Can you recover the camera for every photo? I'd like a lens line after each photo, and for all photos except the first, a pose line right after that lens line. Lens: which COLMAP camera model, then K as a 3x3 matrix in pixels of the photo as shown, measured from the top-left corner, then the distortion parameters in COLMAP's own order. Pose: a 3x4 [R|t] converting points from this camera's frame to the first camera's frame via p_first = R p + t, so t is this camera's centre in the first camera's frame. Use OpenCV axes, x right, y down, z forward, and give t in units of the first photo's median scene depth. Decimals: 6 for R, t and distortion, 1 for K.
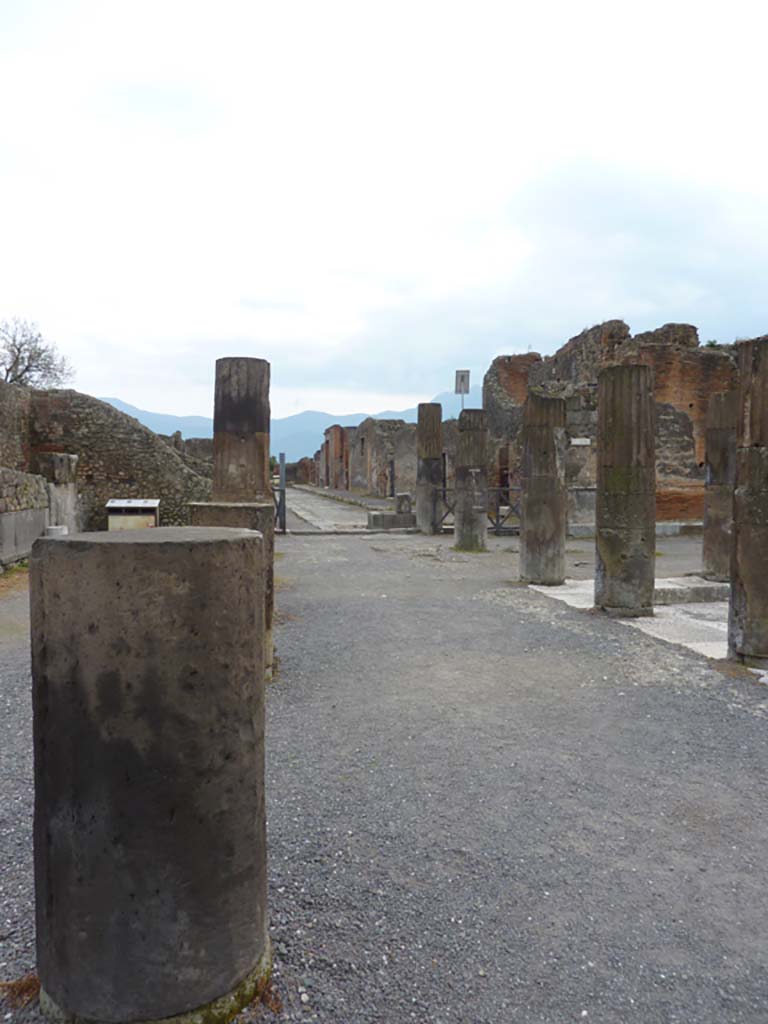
lens RADIAL K [[775.6, 0, 384.0], [0, 775.6, 512.0], [0, 0, 1]] dist [-0.041761, 0.002130]
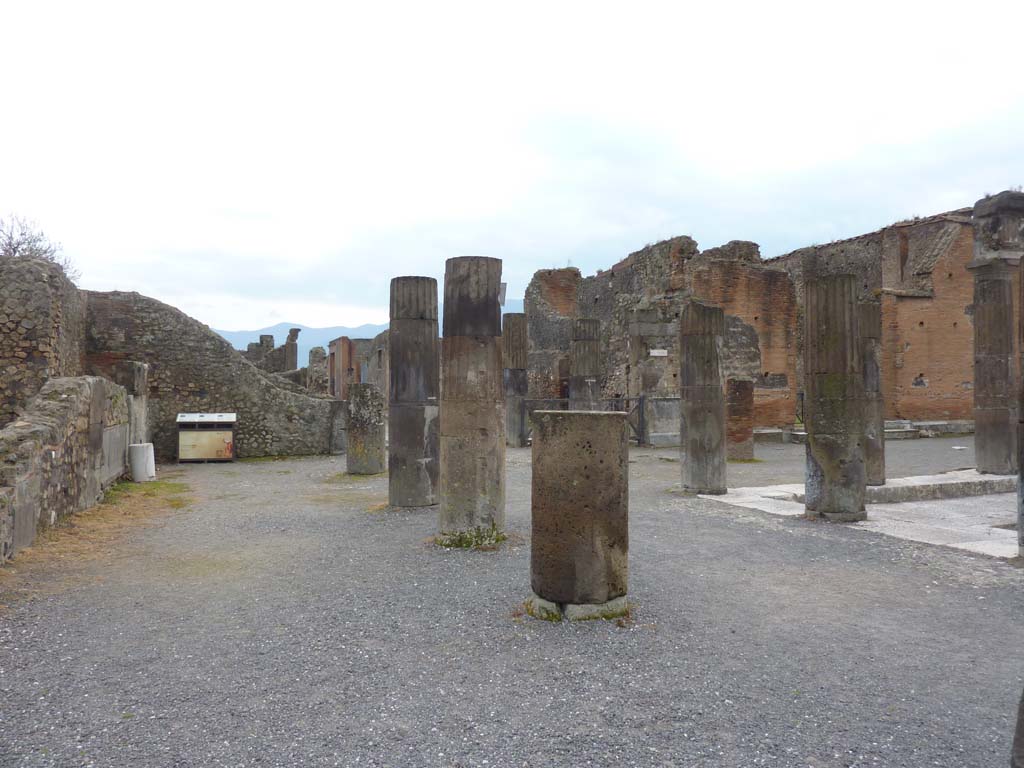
lens RADIAL K [[775.6, 0, 517.4], [0, 775.6, 378.6], [0, 0, 1]] dist [-0.041761, 0.002130]
pose [[0.981016, -0.002014, 0.193916, -0.130644], [0.013729, 0.998158, -0.059087, 0.001098], [-0.193440, 0.060628, 0.979237, 0.037793]]
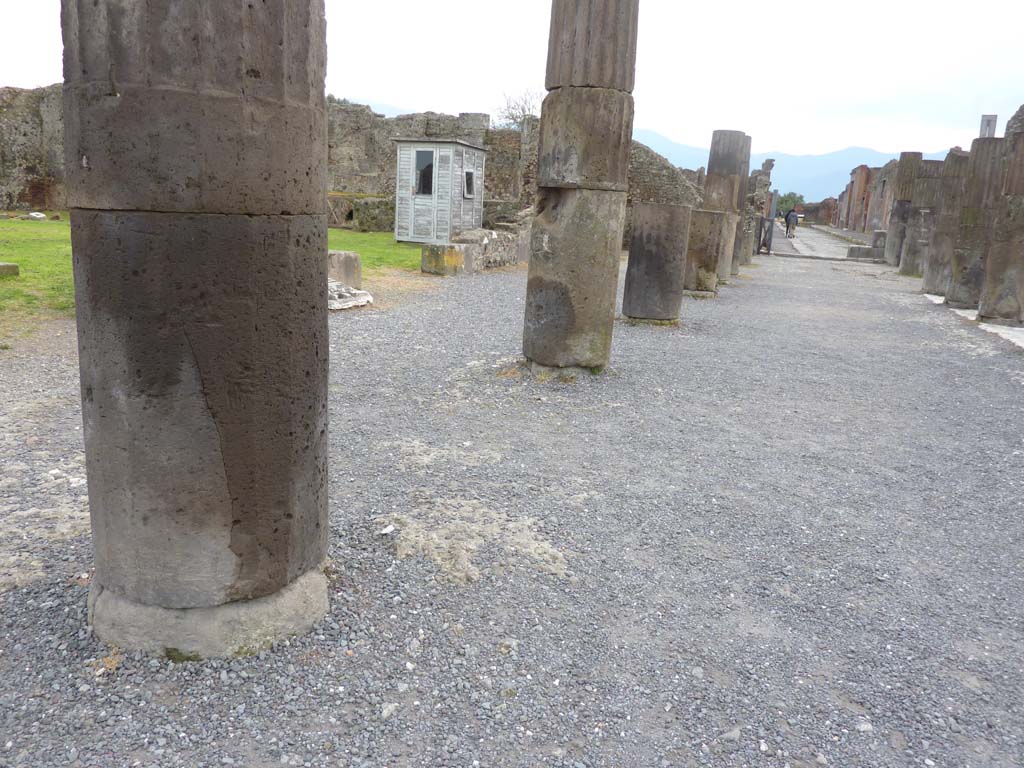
lens RADIAL K [[775.6, 0, 517.4], [0, 775.6, 378.6], [0, 0, 1]] dist [-0.041761, 0.002130]
pose [[0.880750, 0.149239, -0.449452, 0.104597], [-0.073001, 0.980489, 0.182516, 0.026196], [0.467921, -0.127940, 0.874460, -0.320054]]
